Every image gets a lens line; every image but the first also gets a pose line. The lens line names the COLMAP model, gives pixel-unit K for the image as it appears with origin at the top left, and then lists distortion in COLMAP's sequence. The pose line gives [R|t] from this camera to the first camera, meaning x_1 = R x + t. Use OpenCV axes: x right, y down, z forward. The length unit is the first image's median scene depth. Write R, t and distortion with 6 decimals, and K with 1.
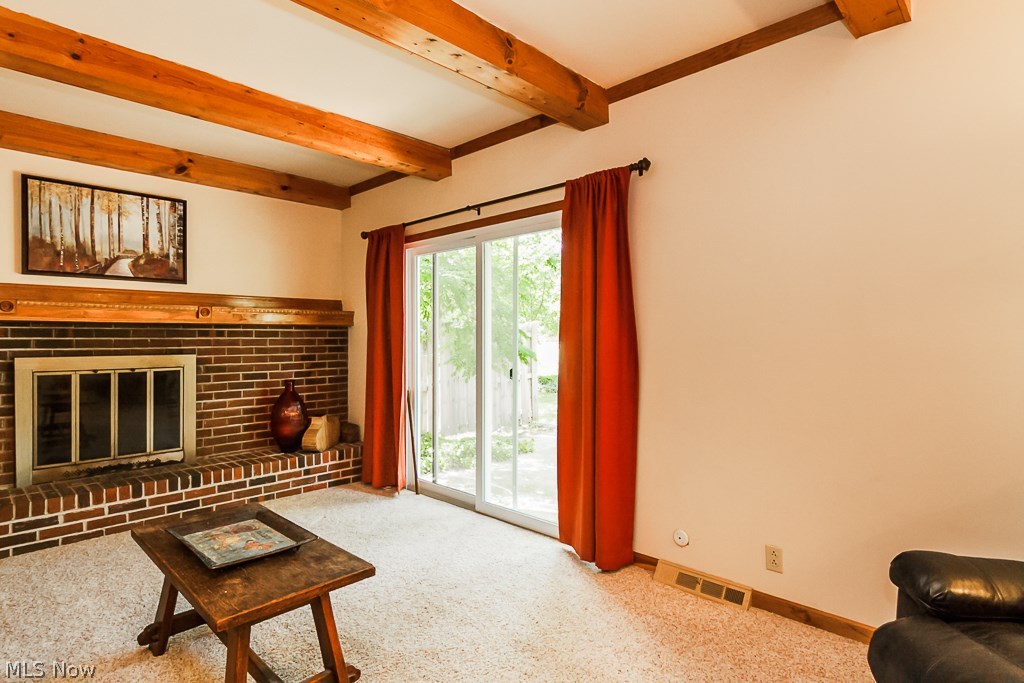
lens RADIAL K [[526.3, 0, 510.0], [0, 526.3, 332.5], [0, 0, 1]] dist [-0.002875, -0.000552]
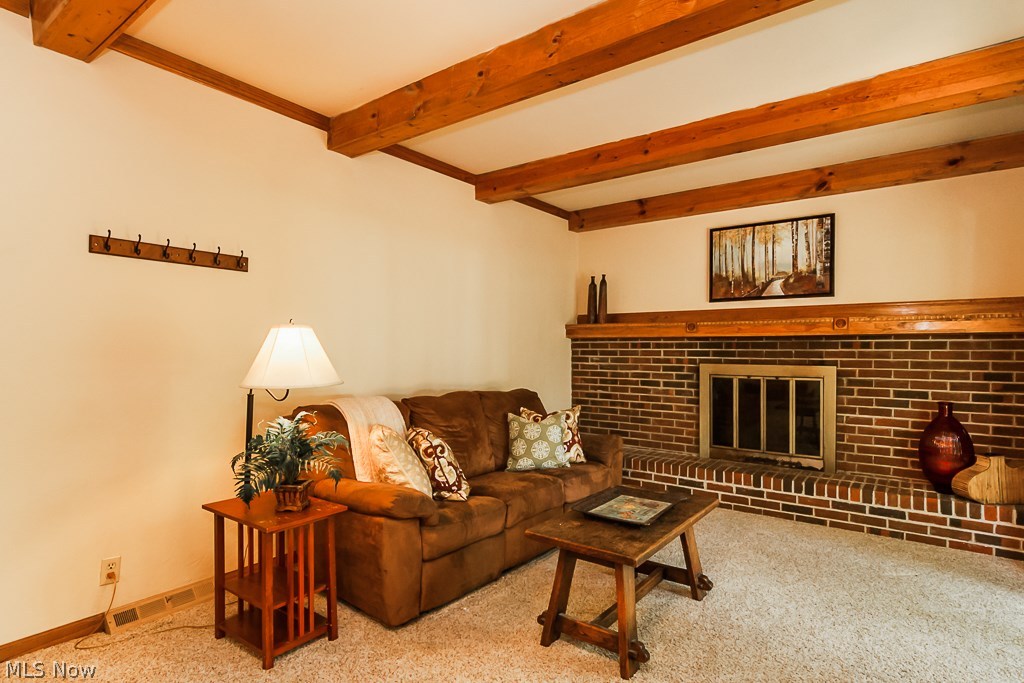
lens RADIAL K [[548.4, 0, 512.0], [0, 548.4, 341.5], [0, 0, 1]] dist [0.001510, 0.000359]
pose [[0.126088, -0.015167, -0.991903, 0.358793], [0.004876, 0.999881, -0.014669, 0.007329], [0.992007, -0.002987, 0.126147, 0.264911]]
